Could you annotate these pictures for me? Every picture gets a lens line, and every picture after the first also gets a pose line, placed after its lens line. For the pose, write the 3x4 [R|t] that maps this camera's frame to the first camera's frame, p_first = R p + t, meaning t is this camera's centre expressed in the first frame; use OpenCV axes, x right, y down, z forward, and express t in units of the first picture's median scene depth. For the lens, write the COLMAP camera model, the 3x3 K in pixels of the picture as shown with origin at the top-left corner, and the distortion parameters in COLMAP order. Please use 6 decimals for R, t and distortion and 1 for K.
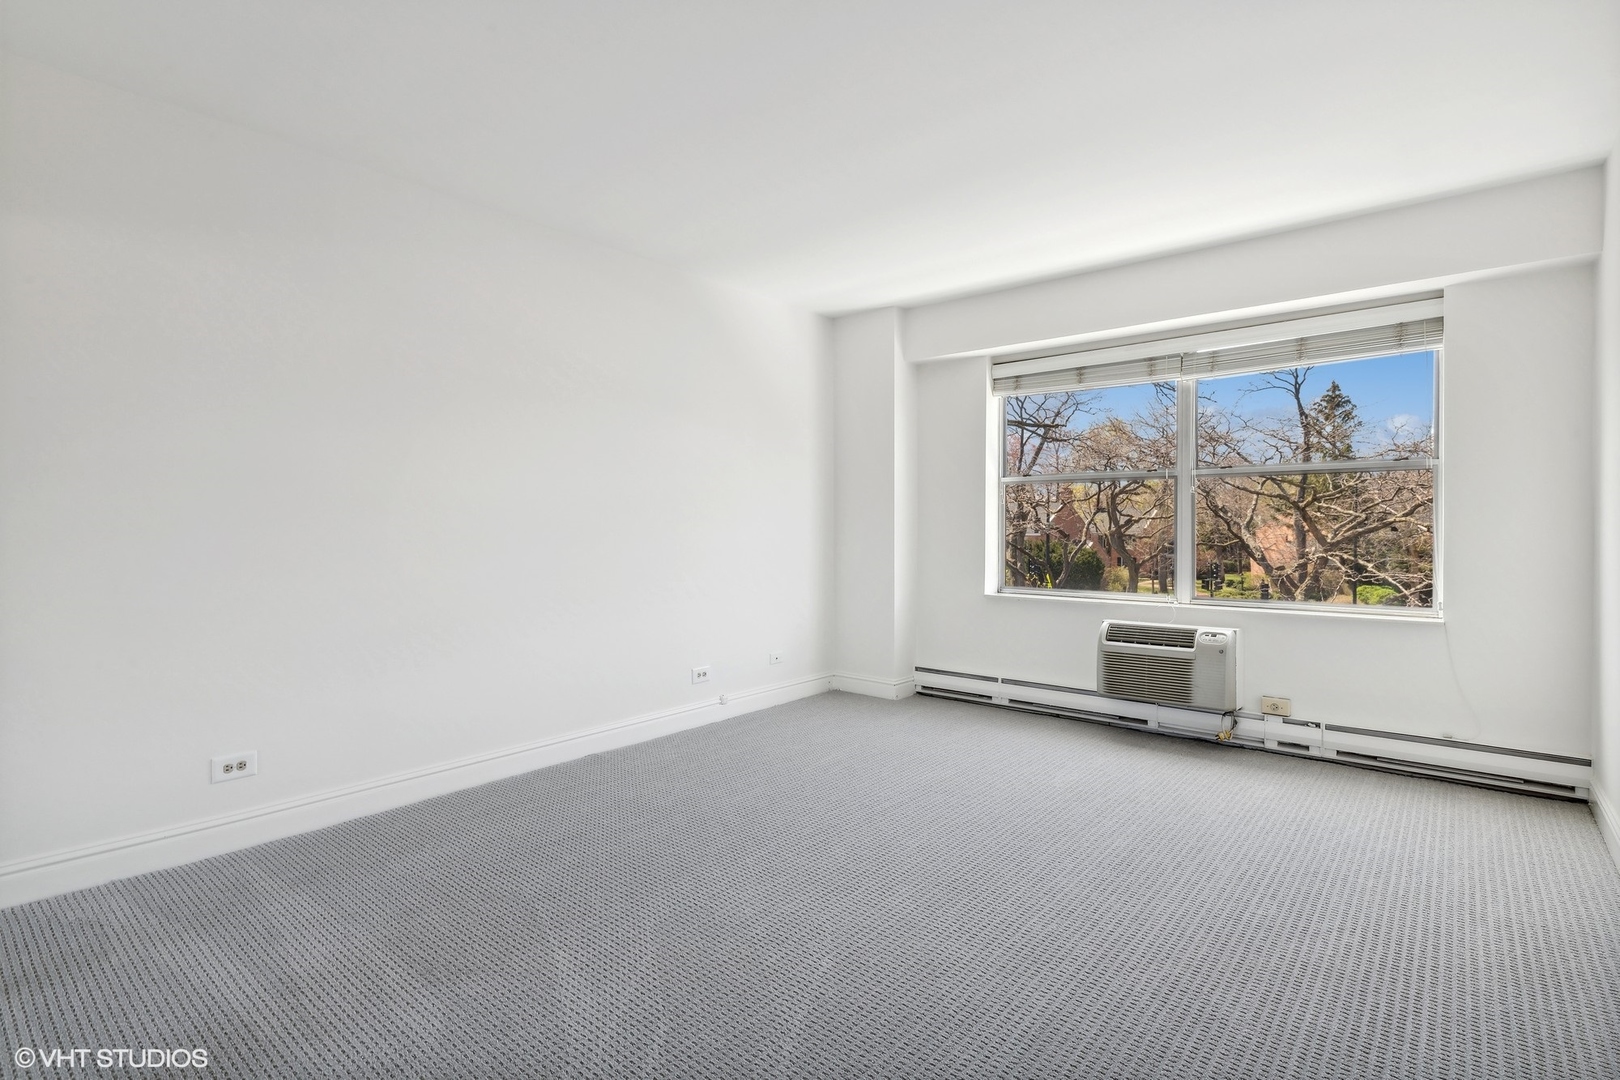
lens RADIAL K [[789.0, 0, 810.0], [0, 789.0, 540.0], [0, 0, 1]] dist [-0.002015, 0.000074]
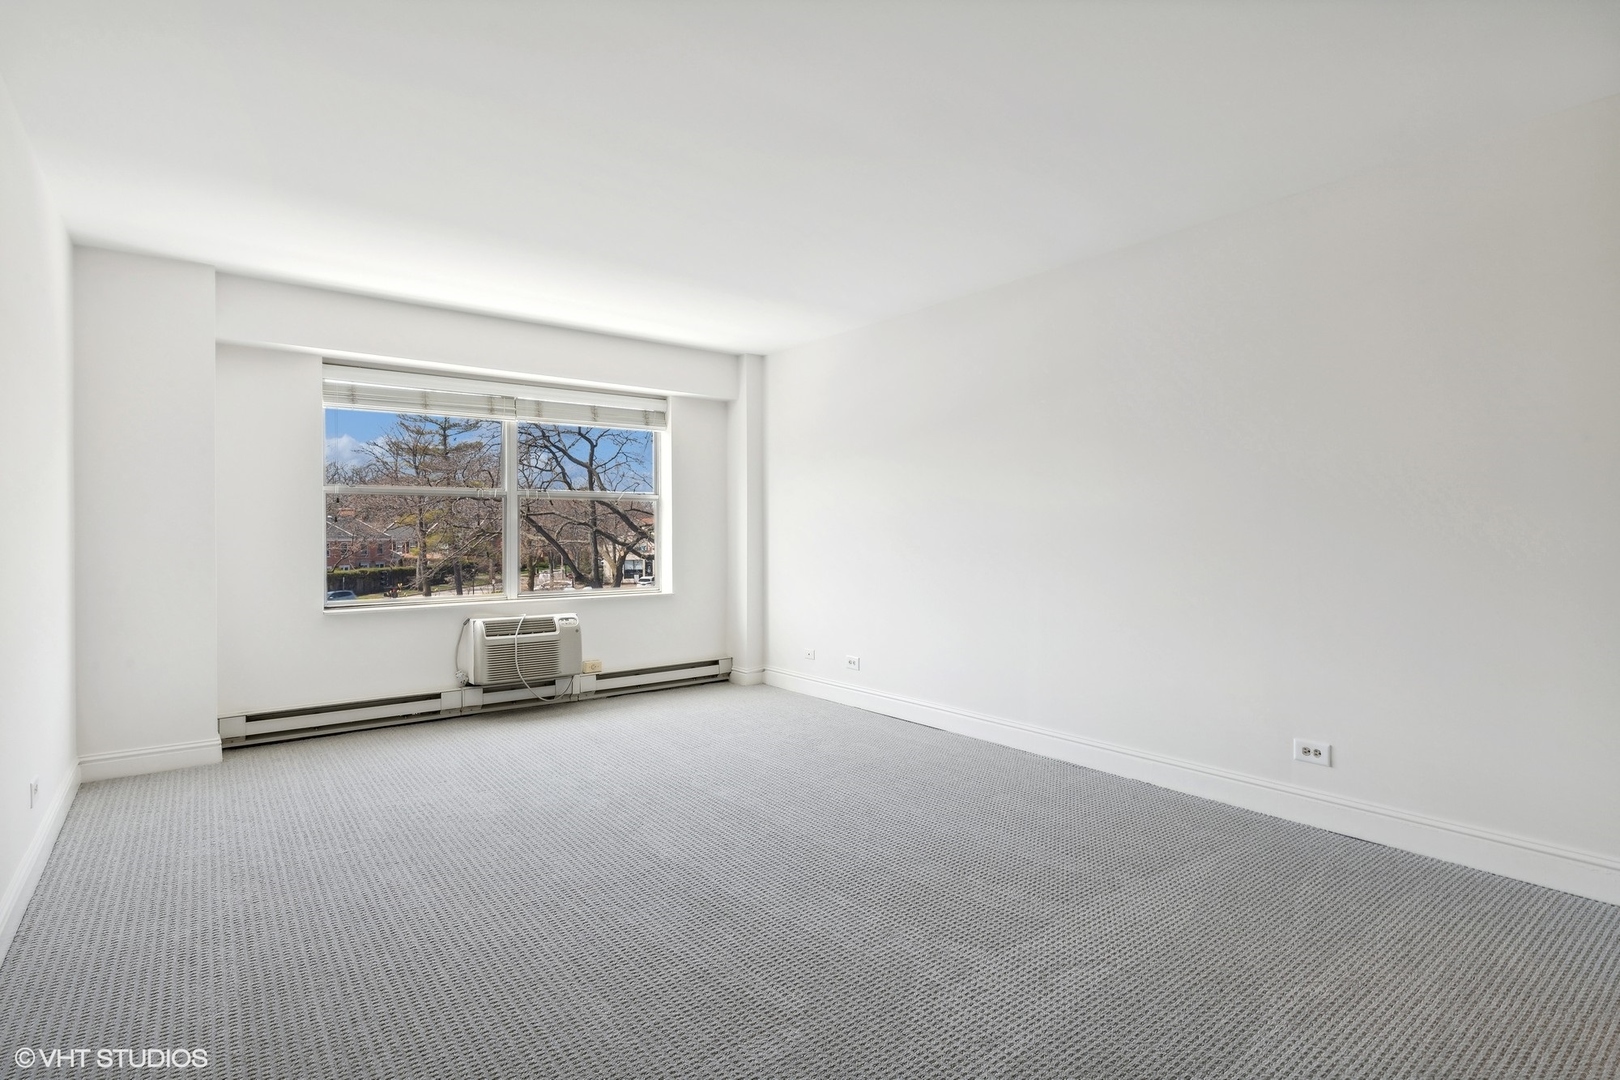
lens RADIAL K [[789.0, 0, 810.0], [0, 789.0, 540.0], [0, 0, 1]] dist [-0.002015, 0.000074]
pose [[0.219814, 0.009755, 0.975493, -0.679322], [0.037236, 0.999137, -0.018382, 0.027330], [-0.974831, 0.040364, 0.219261, 0.304626]]
